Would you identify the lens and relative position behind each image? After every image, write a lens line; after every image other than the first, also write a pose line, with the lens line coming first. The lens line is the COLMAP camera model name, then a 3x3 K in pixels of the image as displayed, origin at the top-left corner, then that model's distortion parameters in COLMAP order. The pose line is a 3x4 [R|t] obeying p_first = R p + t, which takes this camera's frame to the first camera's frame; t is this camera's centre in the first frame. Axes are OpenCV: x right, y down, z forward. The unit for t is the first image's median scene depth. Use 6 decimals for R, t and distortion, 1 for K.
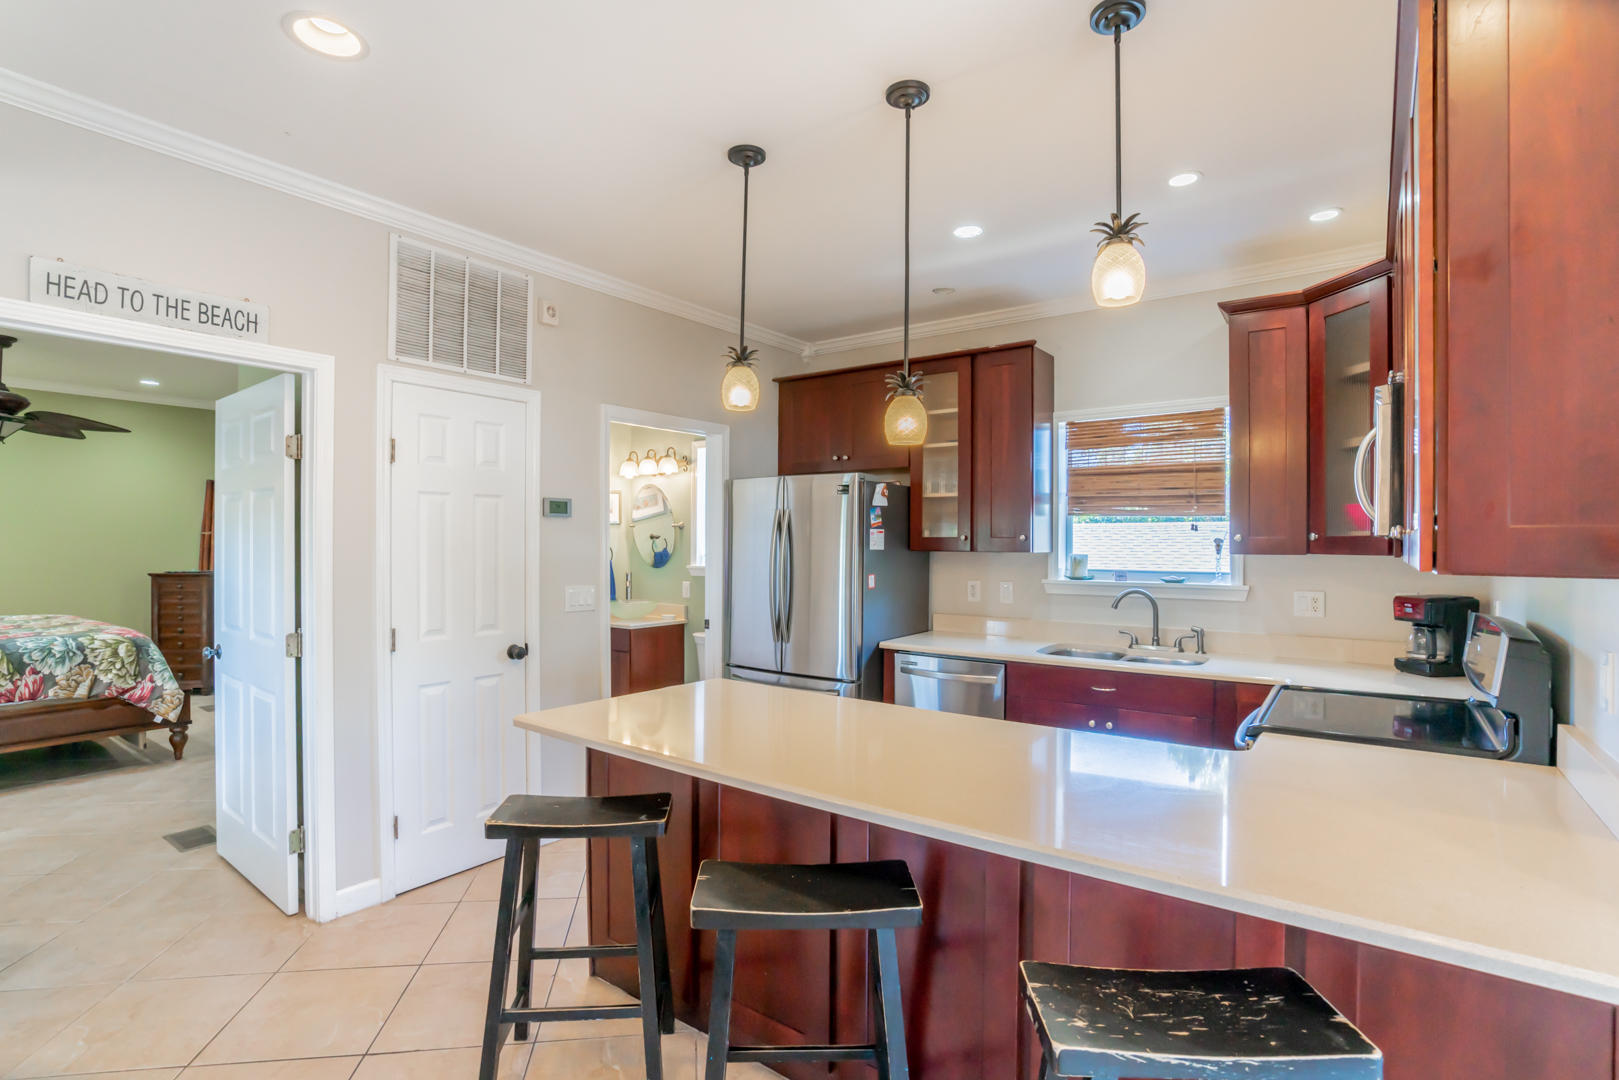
lens RADIAL K [[763.1, 0, 796.8], [0, 763.1, 543.9], [0, 0, 1]] dist [-0.038591, 0.003213]
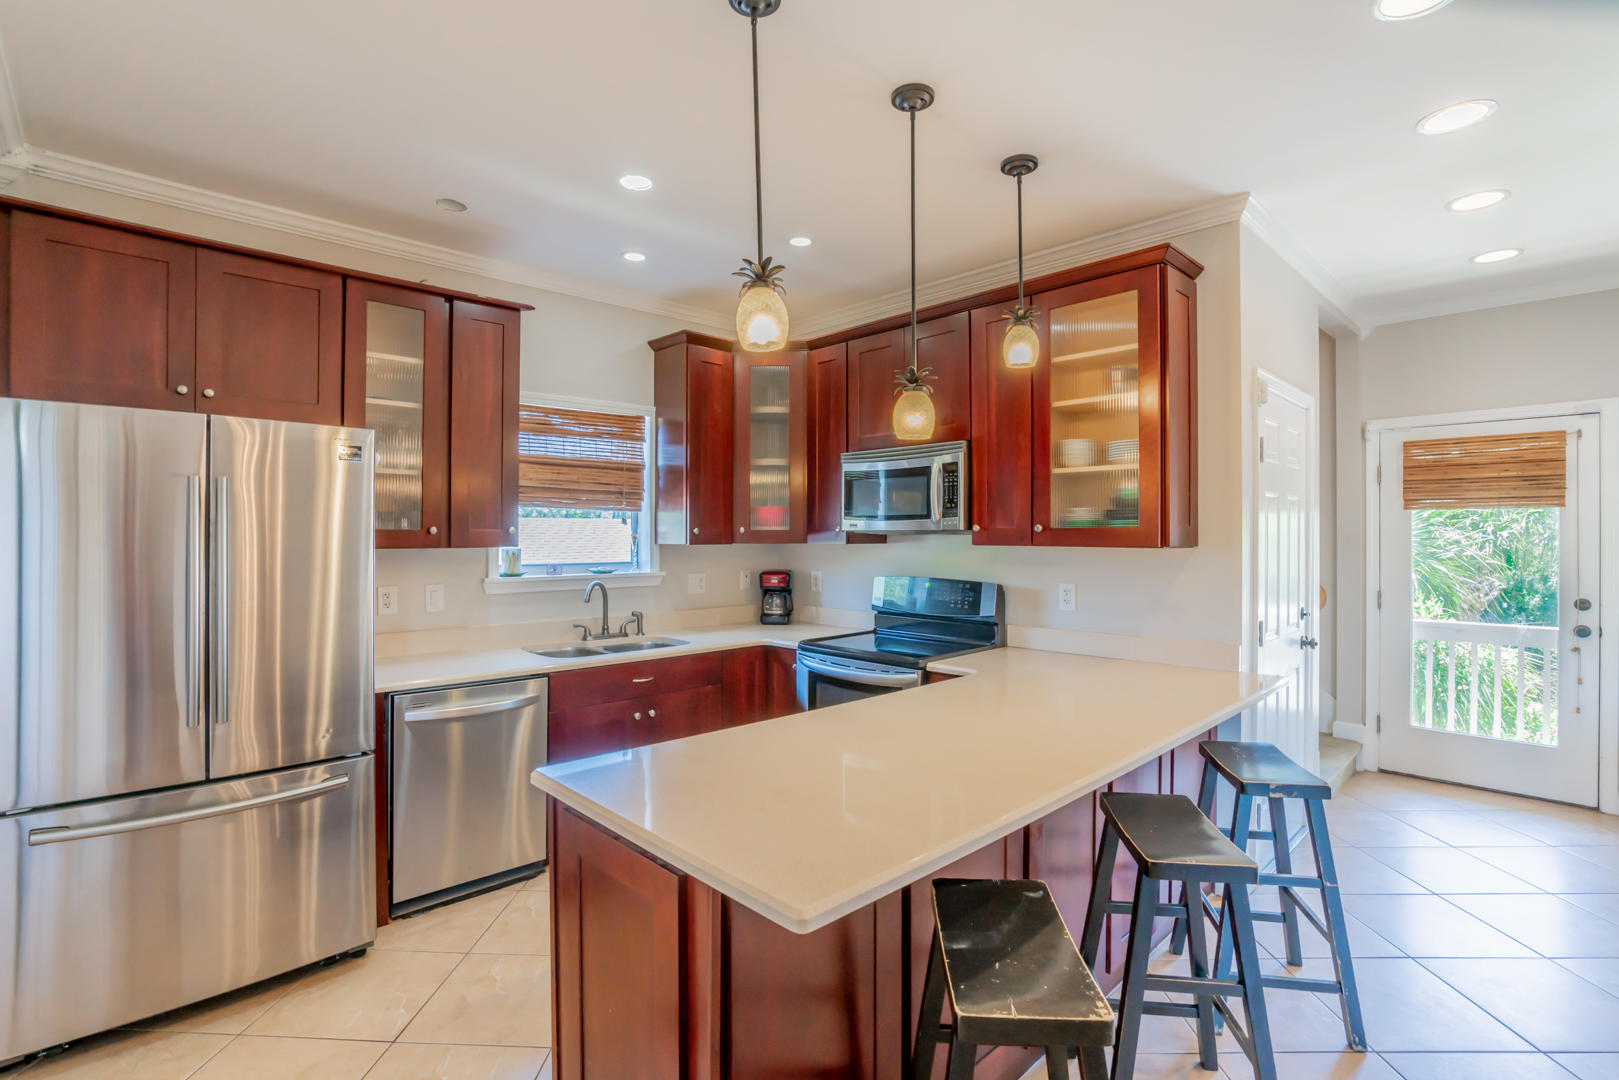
lens RADIAL K [[763.1, 0, 803.0], [0, 763.1, 534.6], [0, 0, 1]] dist [-0.038591, 0.003213]
pose [[0.165692, -0.002272, 0.986175, -0.504119], [0.003591, 0.999992, 0.001700, -0.003304], [-0.986171, 0.003259, 0.165699, 0.546326]]
